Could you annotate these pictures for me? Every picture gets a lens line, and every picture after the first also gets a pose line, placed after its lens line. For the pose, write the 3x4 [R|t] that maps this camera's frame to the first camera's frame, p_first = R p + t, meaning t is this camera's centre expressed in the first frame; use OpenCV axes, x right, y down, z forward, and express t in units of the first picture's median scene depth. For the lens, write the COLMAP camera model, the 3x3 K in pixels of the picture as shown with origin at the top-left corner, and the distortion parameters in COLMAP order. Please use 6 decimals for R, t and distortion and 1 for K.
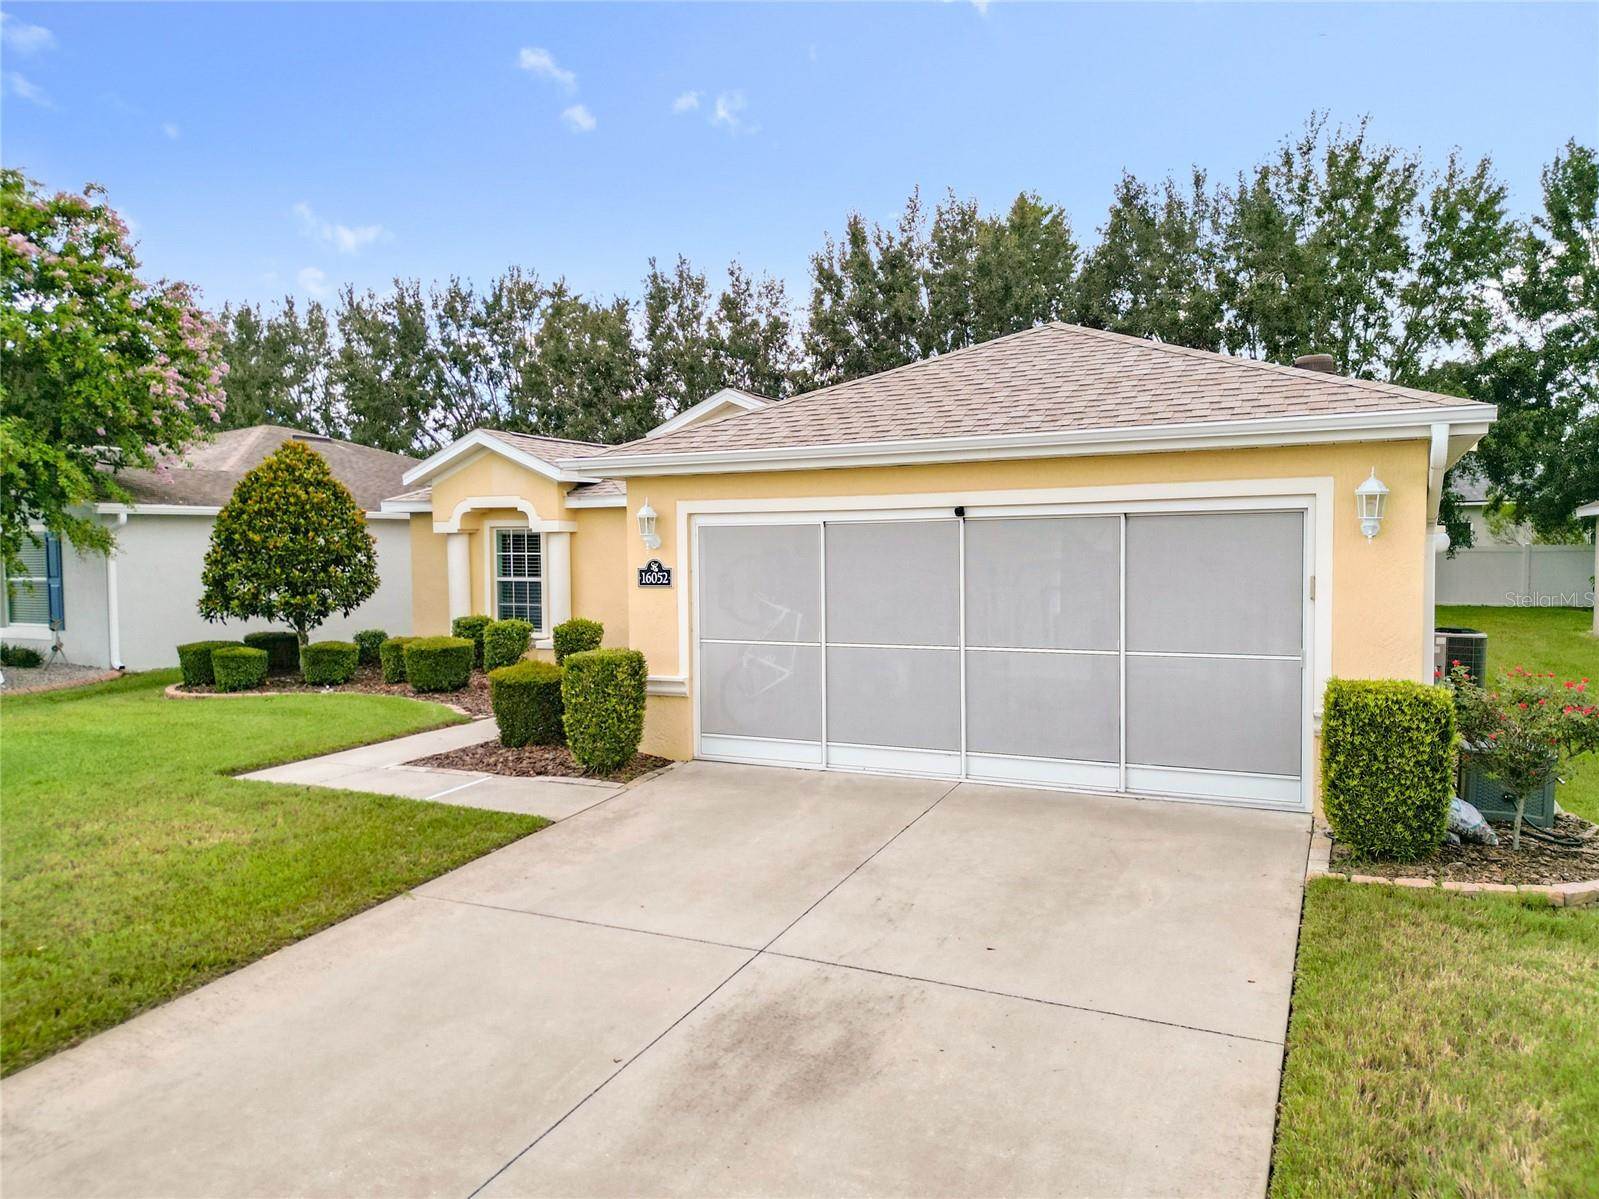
lens RADIAL K [[1111.8, 0, 799.5], [0, 1111.8, 599.5], [0, 0, 1]] dist [0.028013, -0.000572]
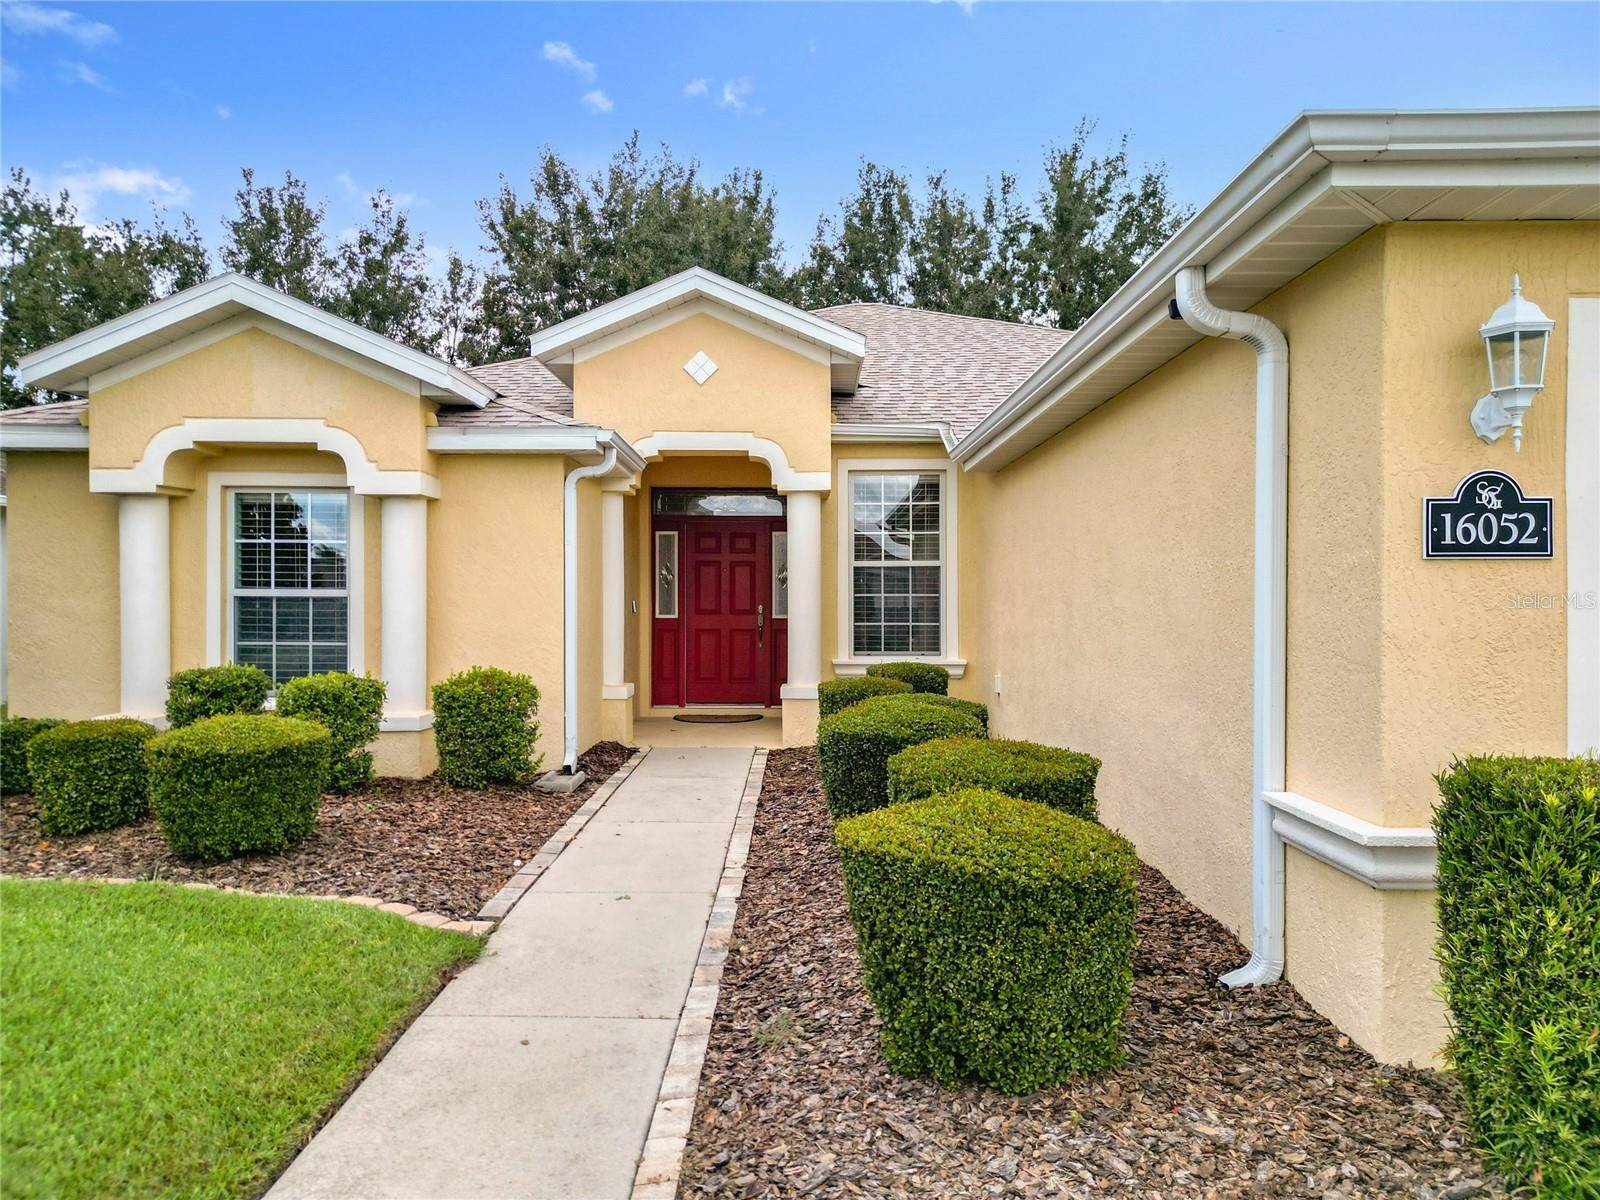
lens RADIAL K [[1105.9, 0, 800.0], [0, 1105.9, 600.0], [0, 0, 1]] dist [0.016184, -0.007279]
pose [[0.901265, 0.004434, 0.433245, -0.272040], [0.012563, 0.999260, -0.036362, 0.006702], [-0.433085, 0.038215, 0.900543, 0.467555]]
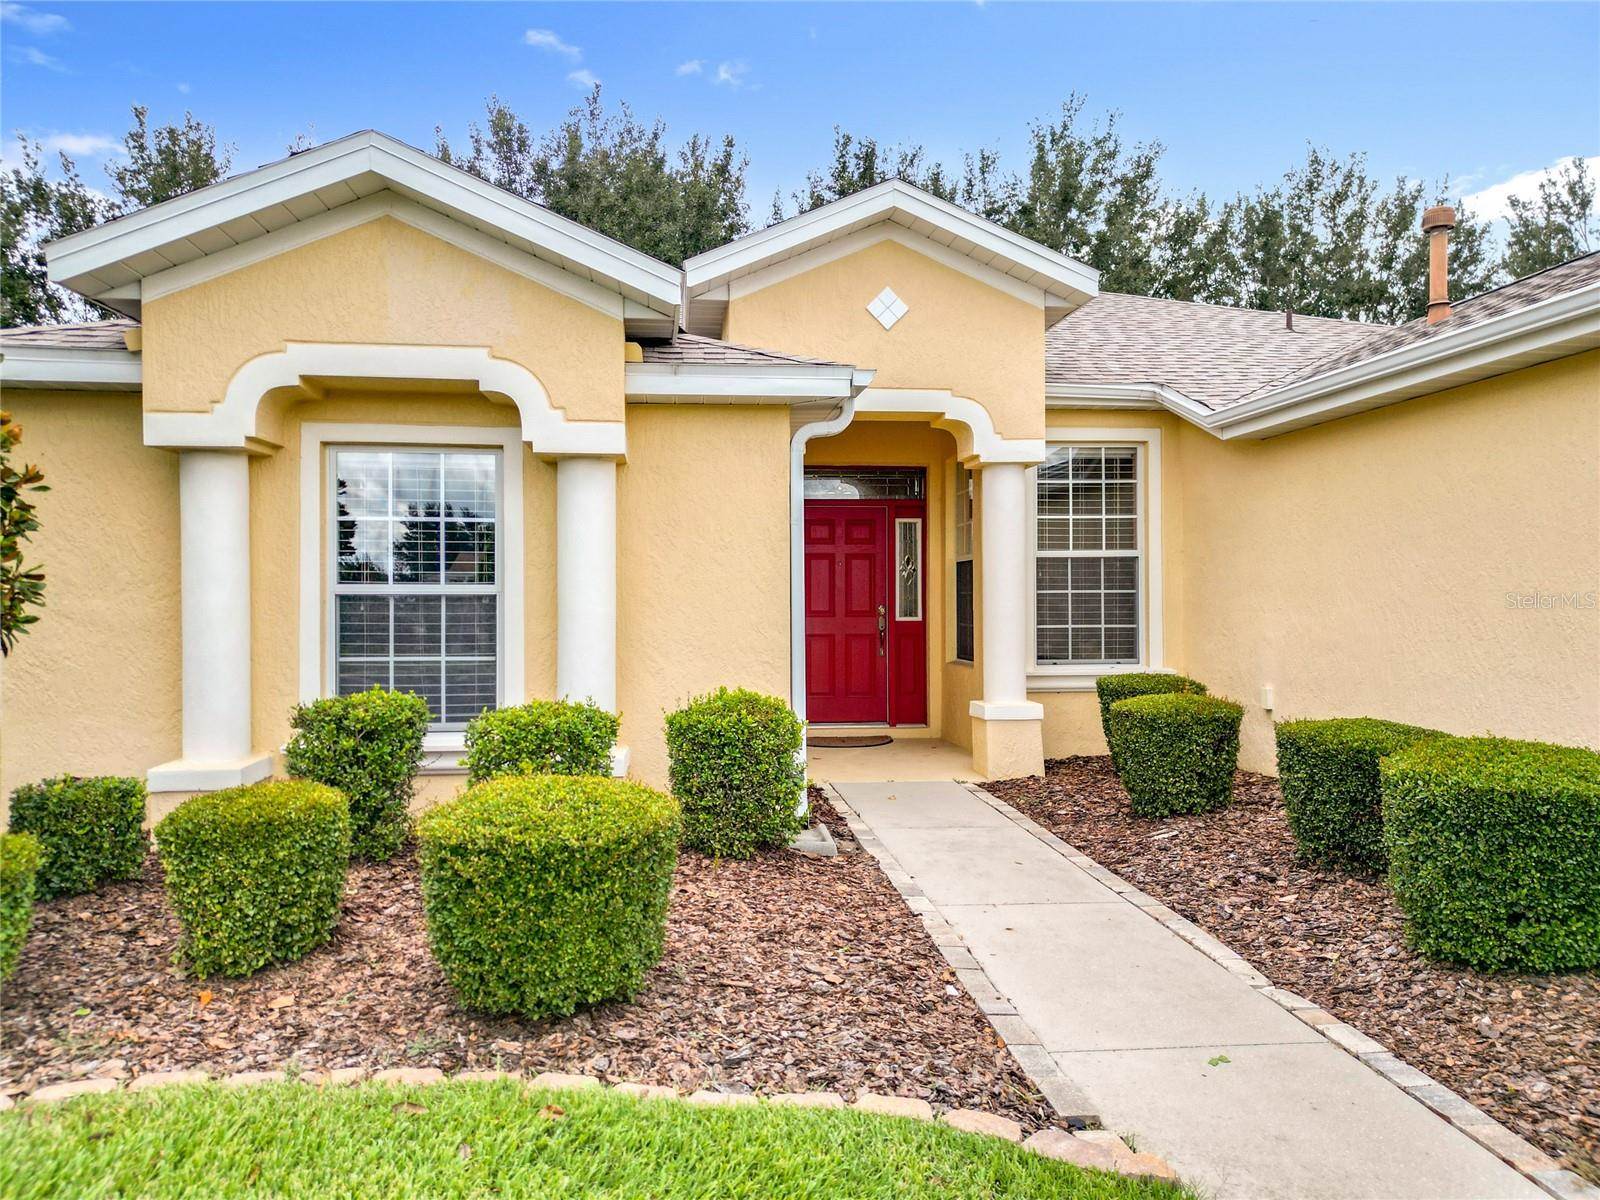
lens RADIAL K [[1112.5, 0, 800.0], [0, 1112.5, 600.0], [0, 0, 1]] dist [0.028013, -0.000572]
pose [[0.846788, 0.000743, 0.531930, -0.354810], [0.023008, 0.999012, -0.038023, 0.002561], [-0.531432, 0.044436, 0.845934, 0.646979]]
